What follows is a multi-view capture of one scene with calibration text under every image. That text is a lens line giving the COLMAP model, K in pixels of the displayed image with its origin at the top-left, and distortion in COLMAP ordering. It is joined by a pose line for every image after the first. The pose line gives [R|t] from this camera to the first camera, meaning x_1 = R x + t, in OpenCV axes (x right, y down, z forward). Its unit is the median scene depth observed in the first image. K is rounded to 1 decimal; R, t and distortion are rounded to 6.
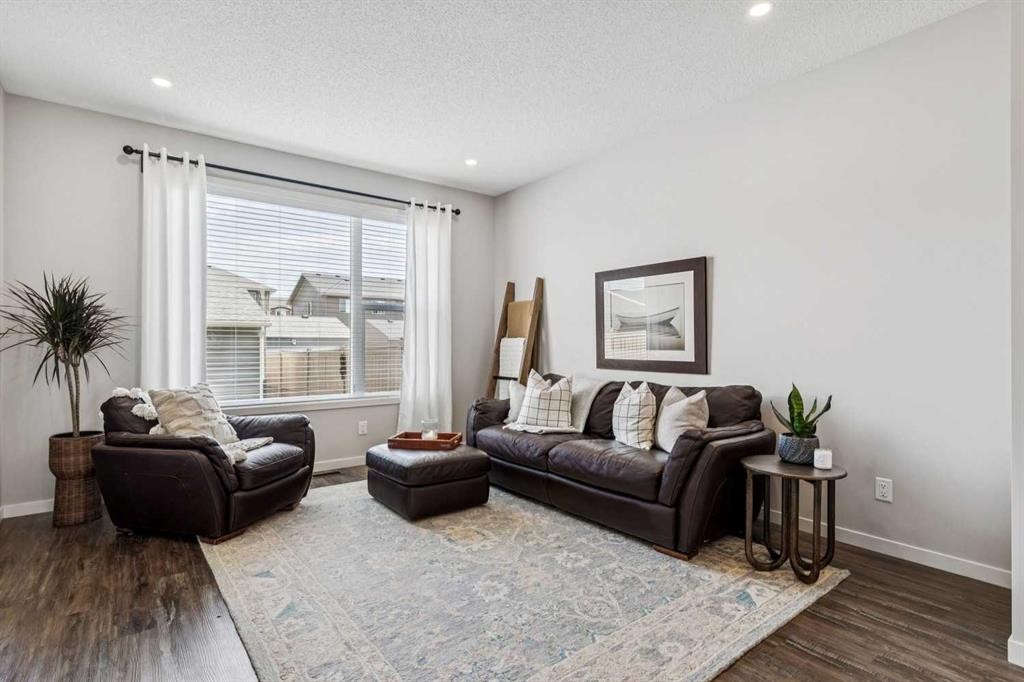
lens RADIAL K [[503.3, 0, 512.0], [0, 503.3, 341.0], [0, 0, 1]] dist [0.000014, -0.000336]
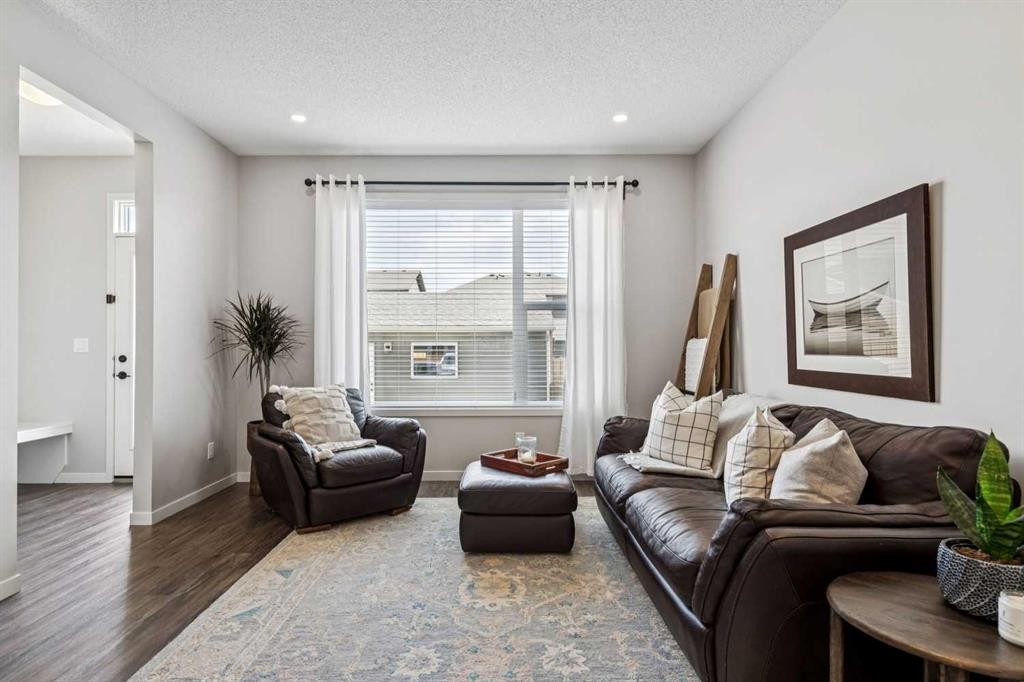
lens RADIAL K [[548.0, 0, 509.0], [0, 548.0, 343.6], [0, 0, 1]] dist [0.000682, -0.000495]
pose [[0.800801, -0.007748, -0.598881, 0.377172], [0.007488, 0.999968, -0.002924, 0.002134], [0.598884, -0.002143, 0.800833, 0.260387]]
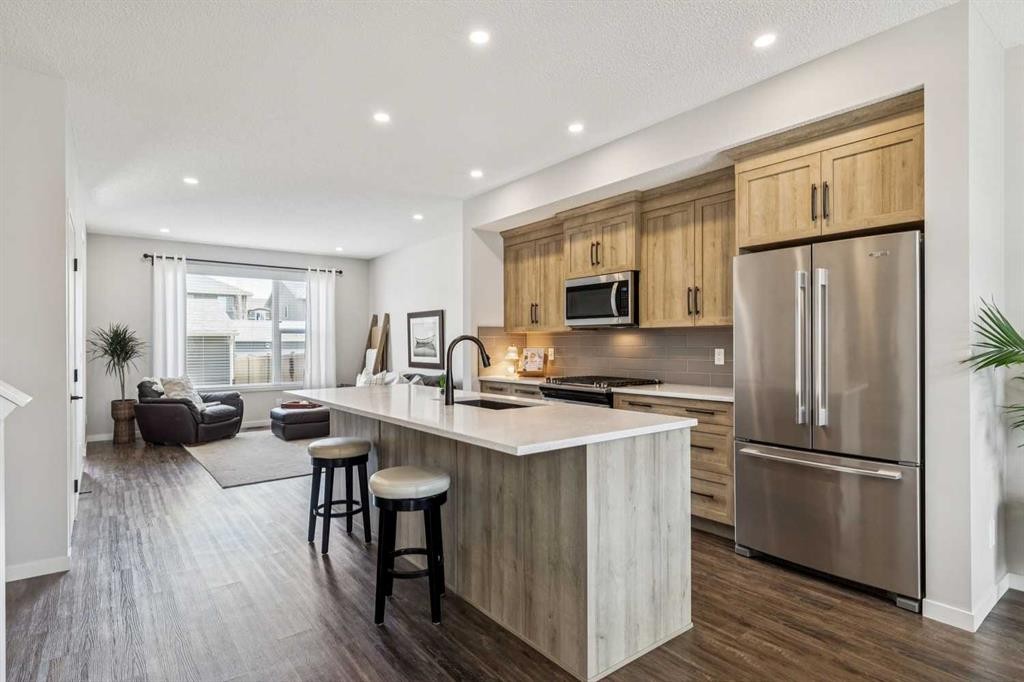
lens RADIAL K [[528.7, 0, 510.8], [0, 528.7, 344.4], [0, 0, 1]] dist [0.001976, -0.008529]
pose [[0.999971, -0.004357, 0.006205, 0.639063], [0.004317, 0.999969, 0.006523, -0.044989], [-0.006234, -0.006496, 0.999959, -1.061130]]
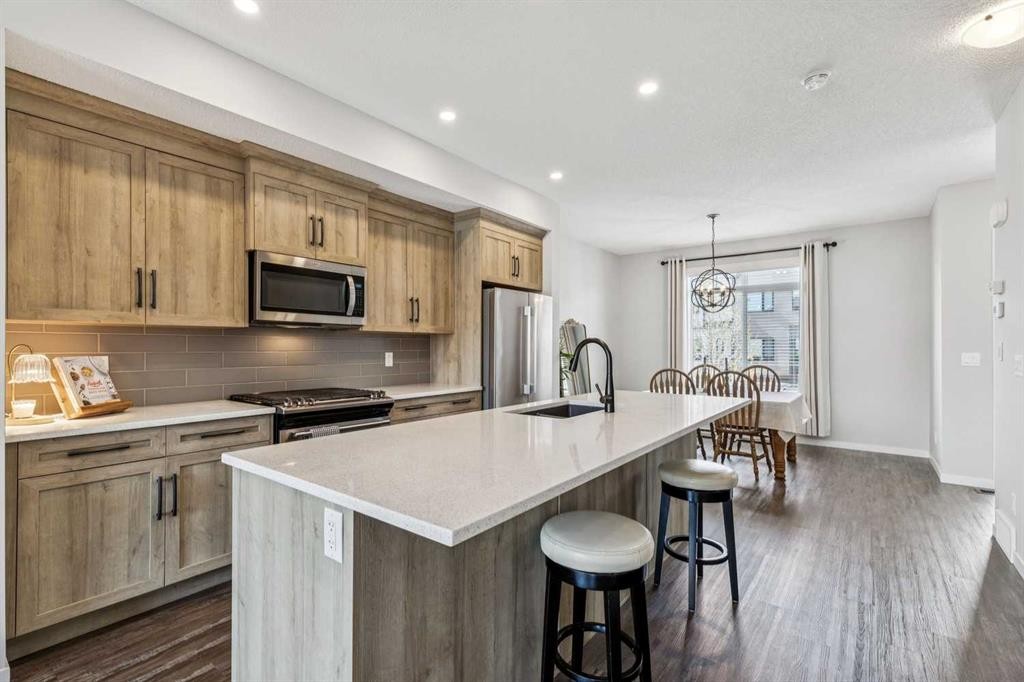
lens RADIAL K [[466.4, 0, 508.3], [0, 466.4, 342.8], [0, 0, 1]] dist [0.001000, 0.000103]
pose [[-0.267863, 0.010220, 0.963403, -0.073218], [-0.004966, 0.999916, -0.011988, -0.037577], [-0.963444, -0.007995, -0.267790, 0.093922]]
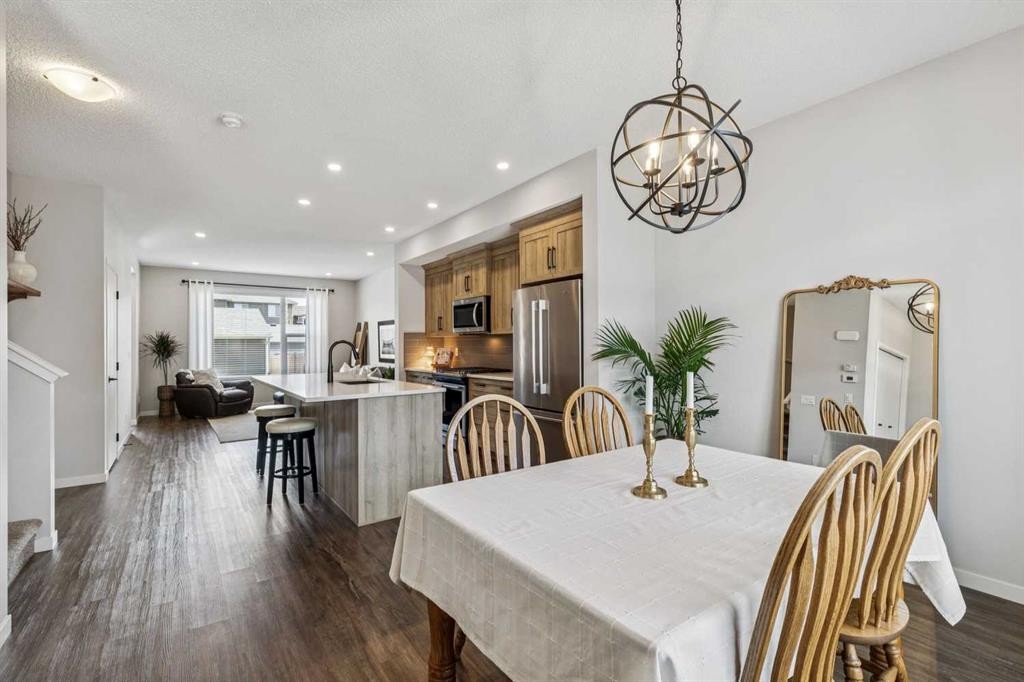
lens RADIAL K [[456.5, 0, 512.0], [0, 456.5, 341.0], [0, 0, 1]] dist [0.000937, 0.000063]
pose [[0.999752, -0.007127, -0.021107, 1.040382], [0.007121, 0.999975, -0.000382, -0.048572], [0.021109, 0.000232, 0.999777, -1.401744]]
